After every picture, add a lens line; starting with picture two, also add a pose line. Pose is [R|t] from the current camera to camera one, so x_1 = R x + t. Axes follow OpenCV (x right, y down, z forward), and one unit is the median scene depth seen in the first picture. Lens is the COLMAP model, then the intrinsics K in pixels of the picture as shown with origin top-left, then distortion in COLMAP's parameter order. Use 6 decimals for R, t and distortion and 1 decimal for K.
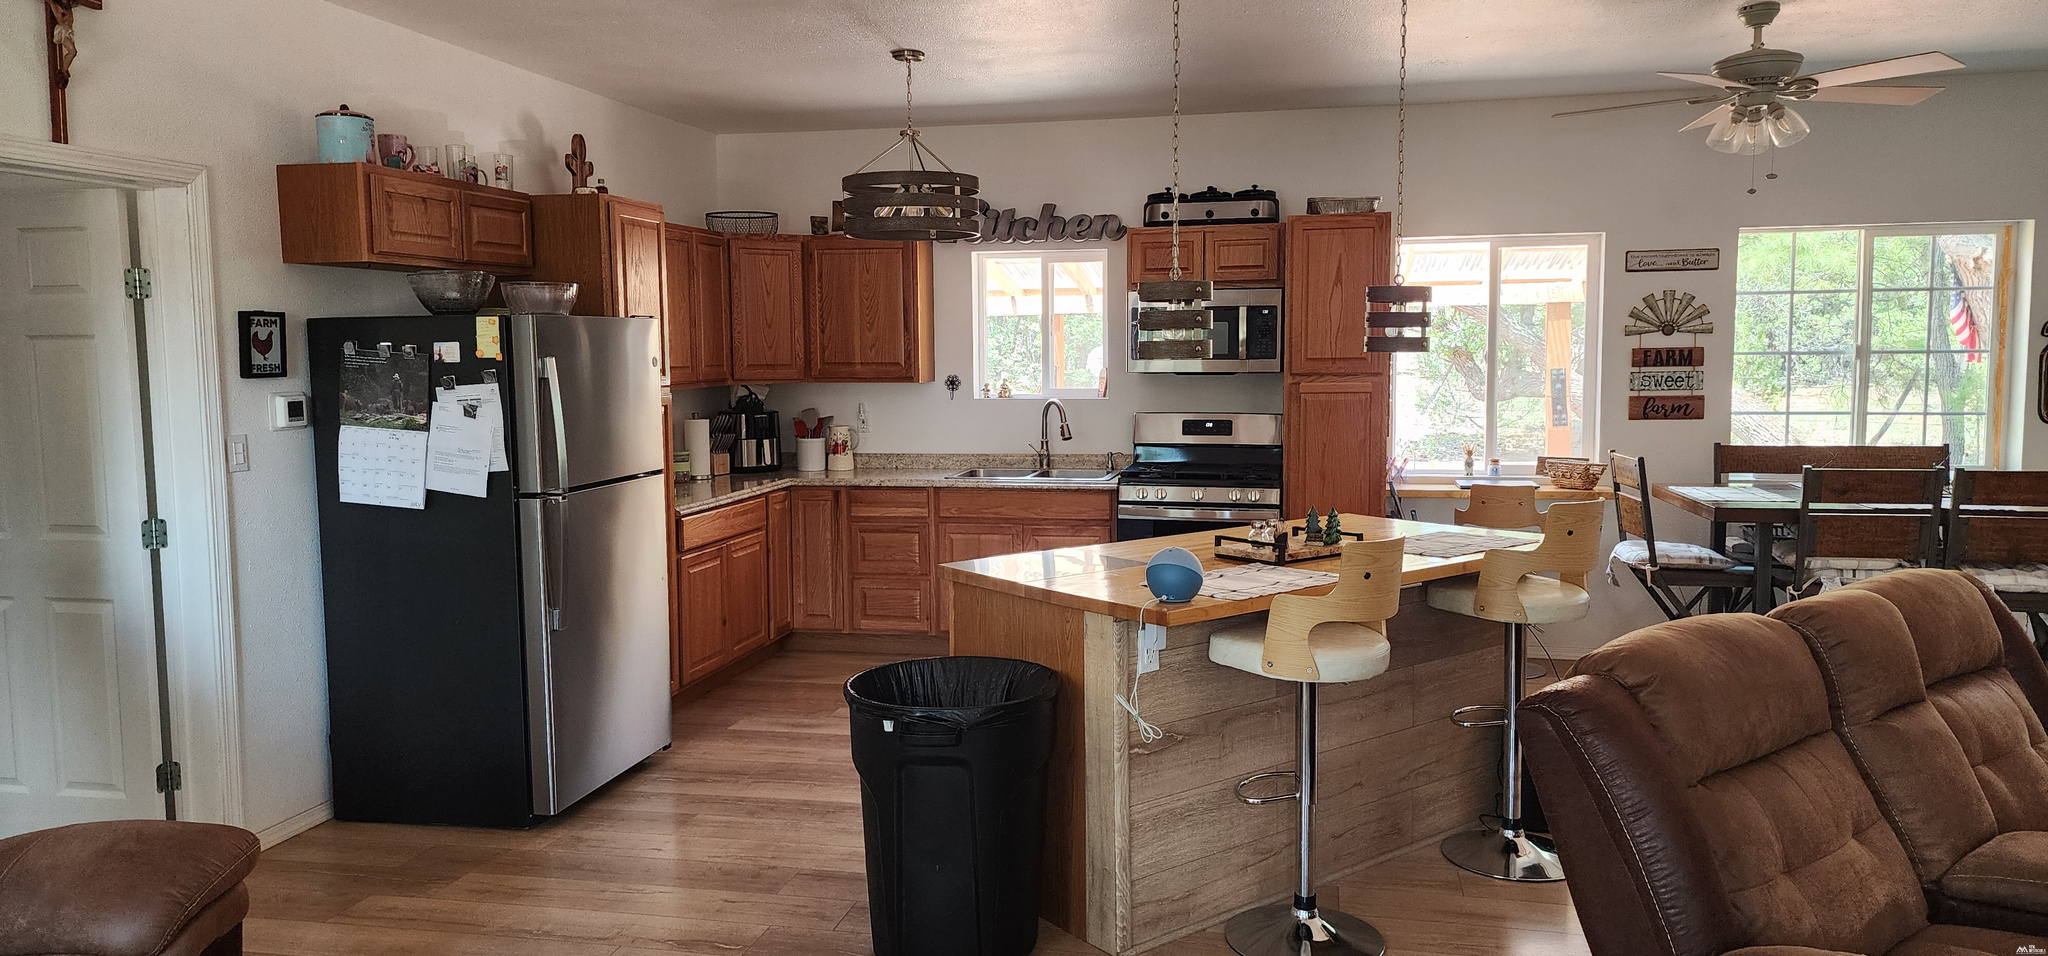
lens RADIAL K [[1388.4, 0, 1064.0], [0, 1388.4, 476.7], [0, 0, 1]] dist [0.089021, -0.205977]
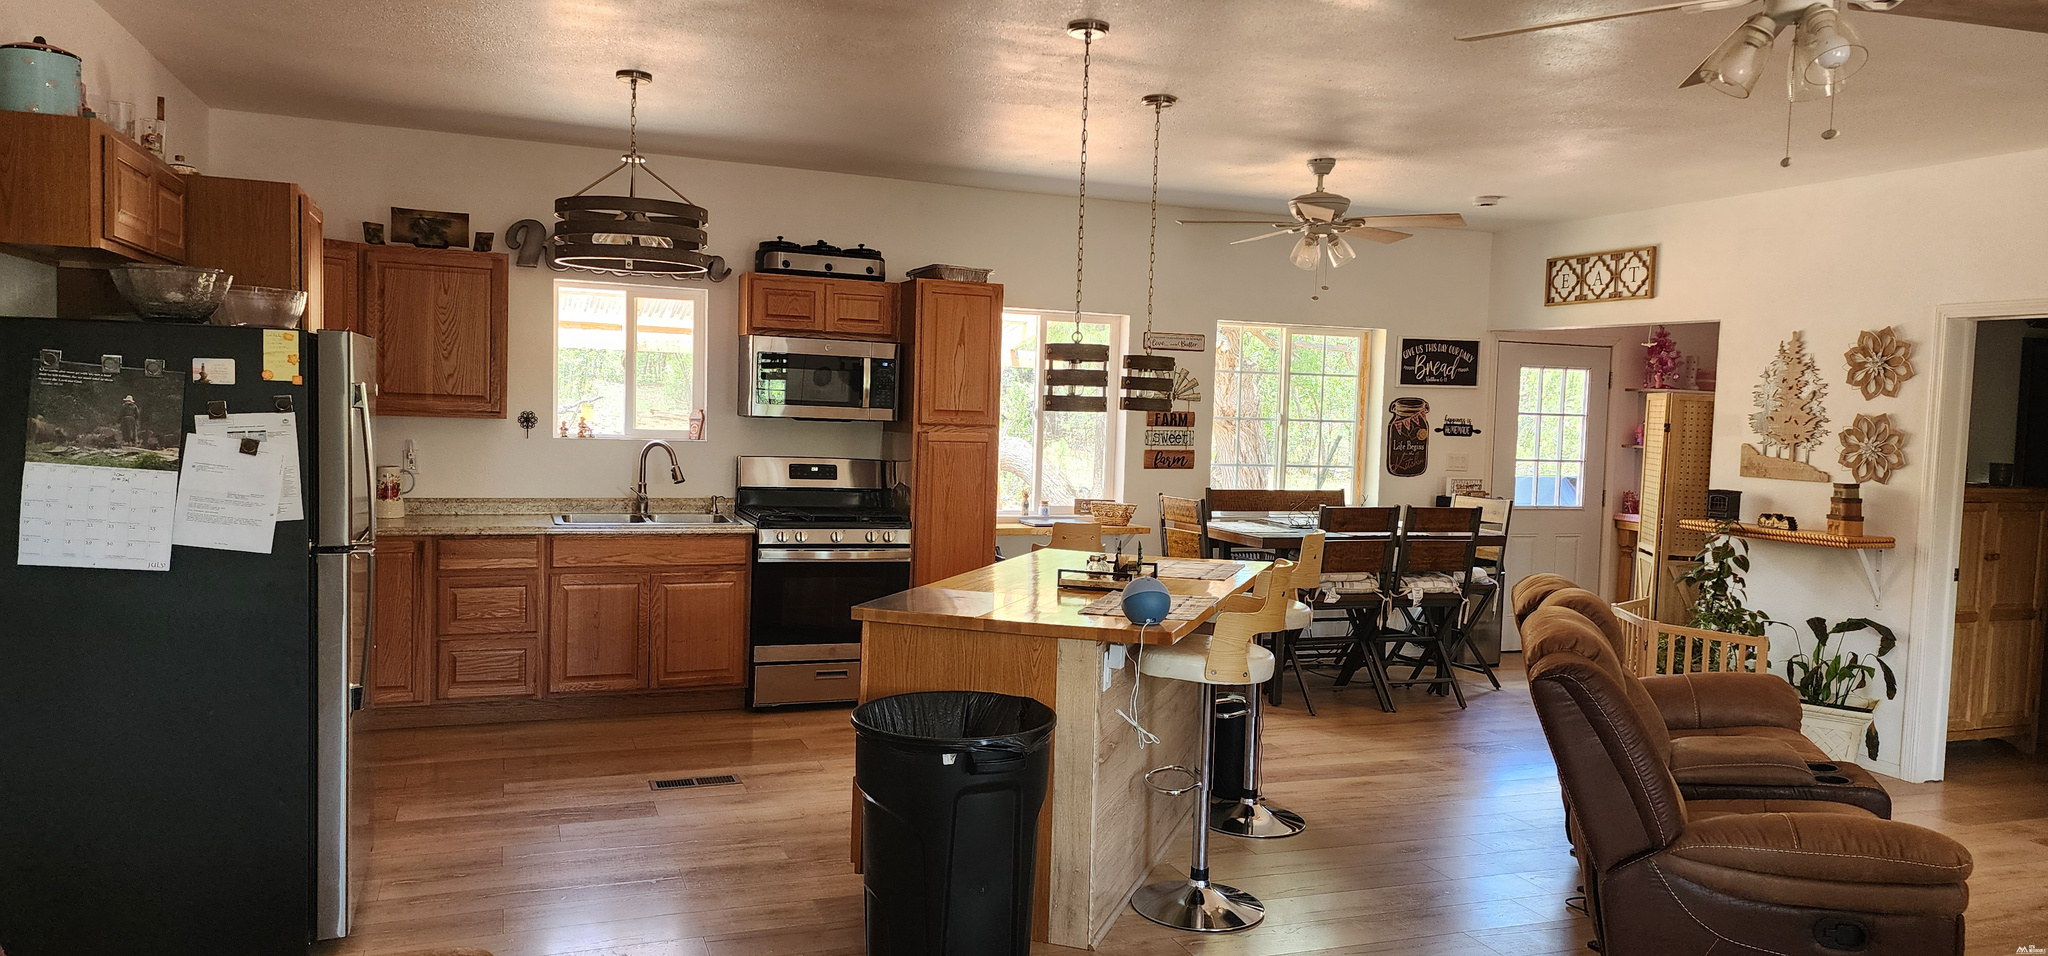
lens RADIAL K [[1388.4, 0, 1064.0], [0, 1388.4, 476.7], [0, 0, 1]] dist [0.089021, -0.205977]
pose [[0.808567, 0.006055, 0.588373, -0.382714], [0.012620, 0.999539, -0.027628, -0.000979], [-0.588269, 0.029765, 0.808117, 0.060796]]
